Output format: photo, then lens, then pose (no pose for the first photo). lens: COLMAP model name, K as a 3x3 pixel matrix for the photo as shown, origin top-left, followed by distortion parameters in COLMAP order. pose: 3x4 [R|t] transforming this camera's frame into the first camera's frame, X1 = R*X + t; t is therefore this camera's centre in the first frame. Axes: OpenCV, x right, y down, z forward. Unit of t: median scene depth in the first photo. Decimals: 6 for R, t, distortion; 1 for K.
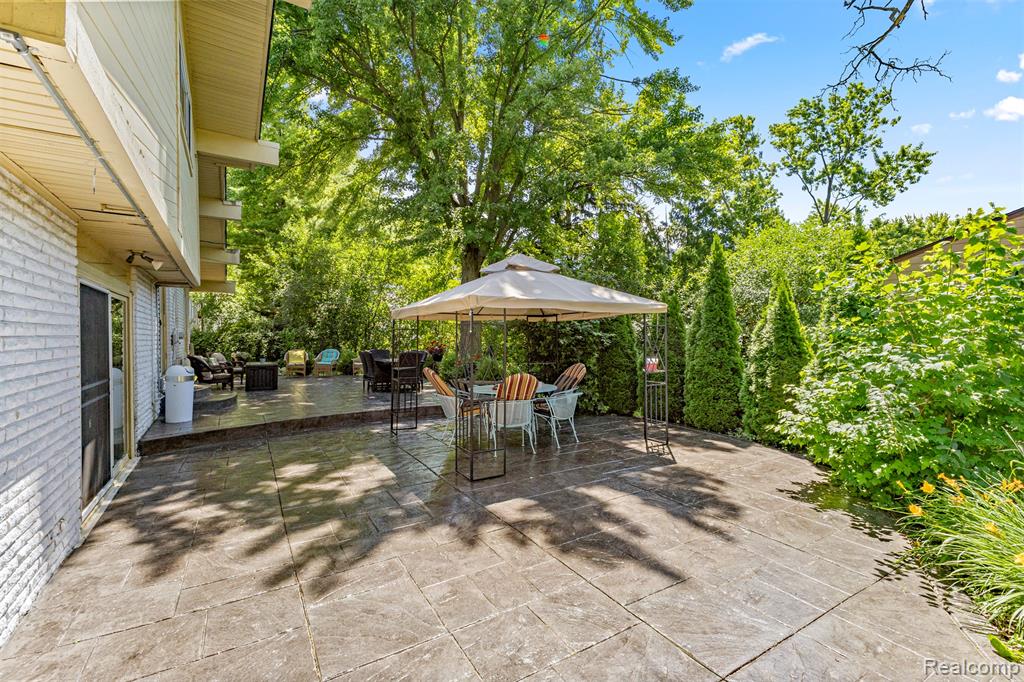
lens RADIAL K [[455.5, 0, 512.0], [0, 455.5, 341.0], [0, 0, 1]] dist [0.013342, 0.000011]
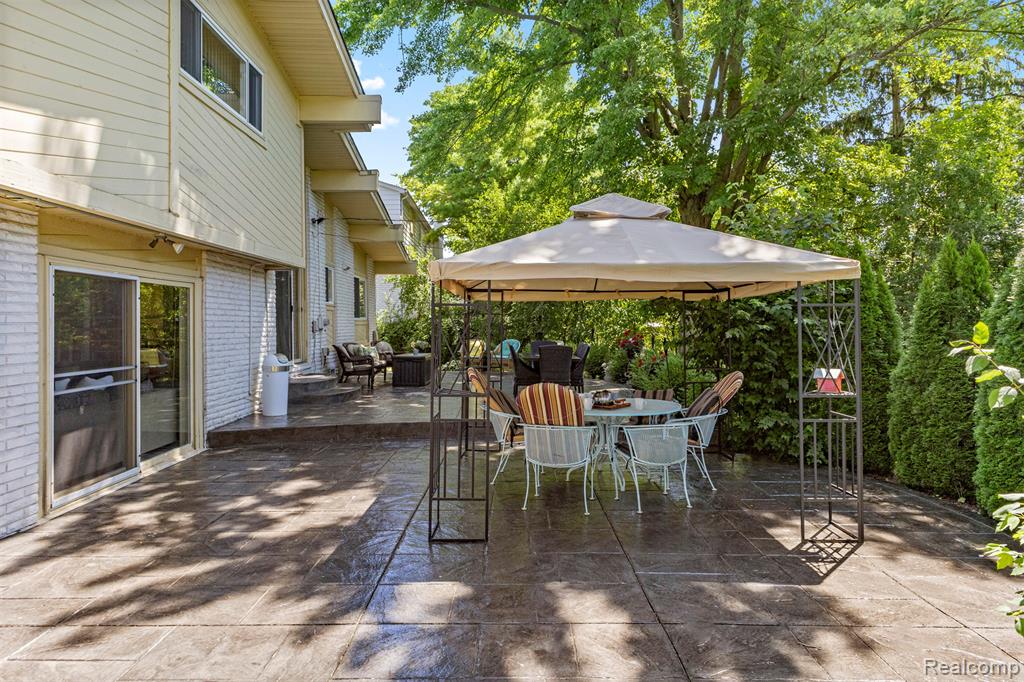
lens RADIAL K [[604.8, 0, 509.7], [0, 604.8, 326.3], [0, 0, 1]] dist [0.006352, 0.000048]
pose [[0.853985, 0.005173, -0.520272, 0.259466], [-0.008142, 0.999961, -0.003422, -0.002959], [0.520234, 0.007158, 0.853994, 0.166641]]
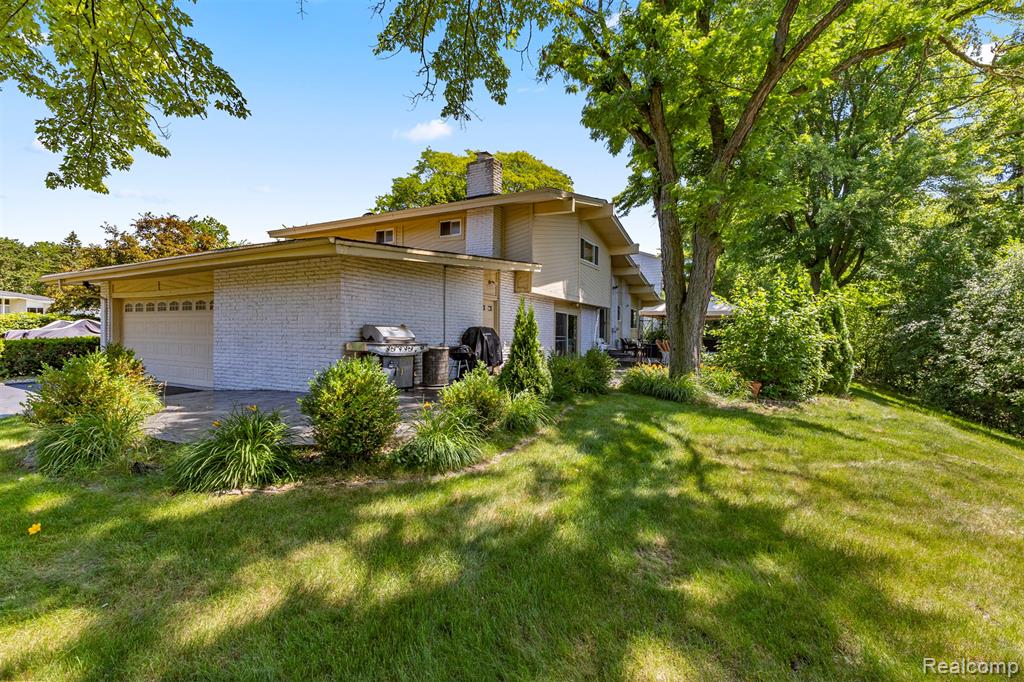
lens RADIAL K [[444.1, 0, 507.5], [0, 444.1, 329.4], [0, 0, 1]] dist [0.001430, 0.000111]
pose [[0.458480, 0.007584, -0.888672, 1.147468], [-0.039885, 0.999132, -0.012050, 0.047411], [0.887809, 0.040969, 0.458385, -0.590531]]
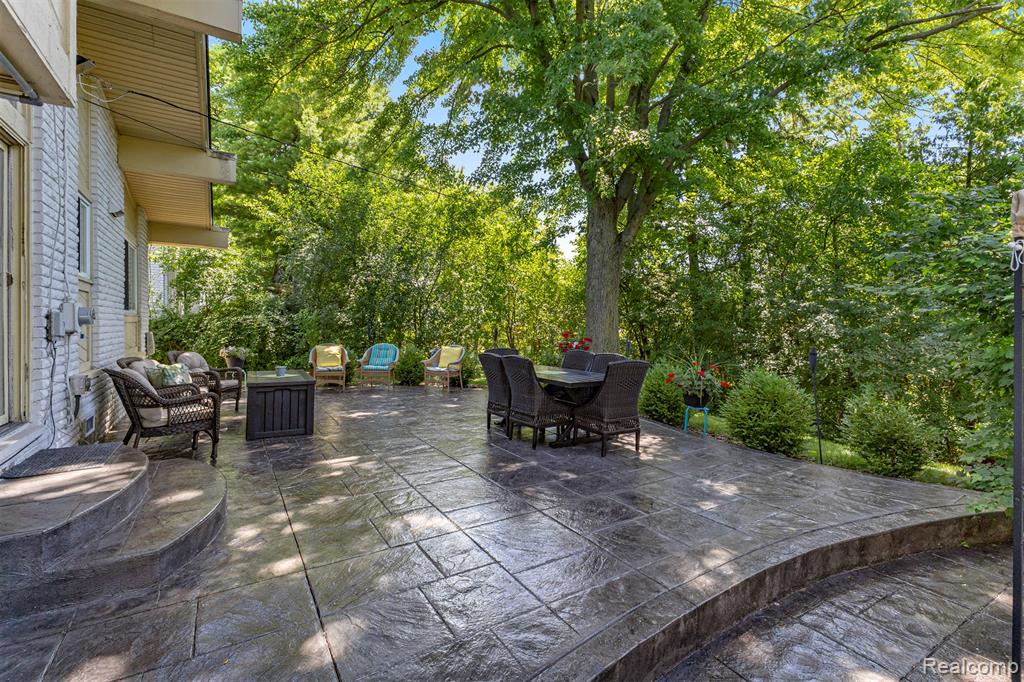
lens RADIAL K [[444.1, 0, 507.5], [0, 444.1, 329.4], [0, 0, 1]] dist [0.001430, 0.000111]
pose [[0.999795, 0.010998, 0.016999, -0.411078], [-0.011025, 0.999938, 0.001520, -0.006266], [-0.016981, -0.001707, 0.999854, 0.687492]]
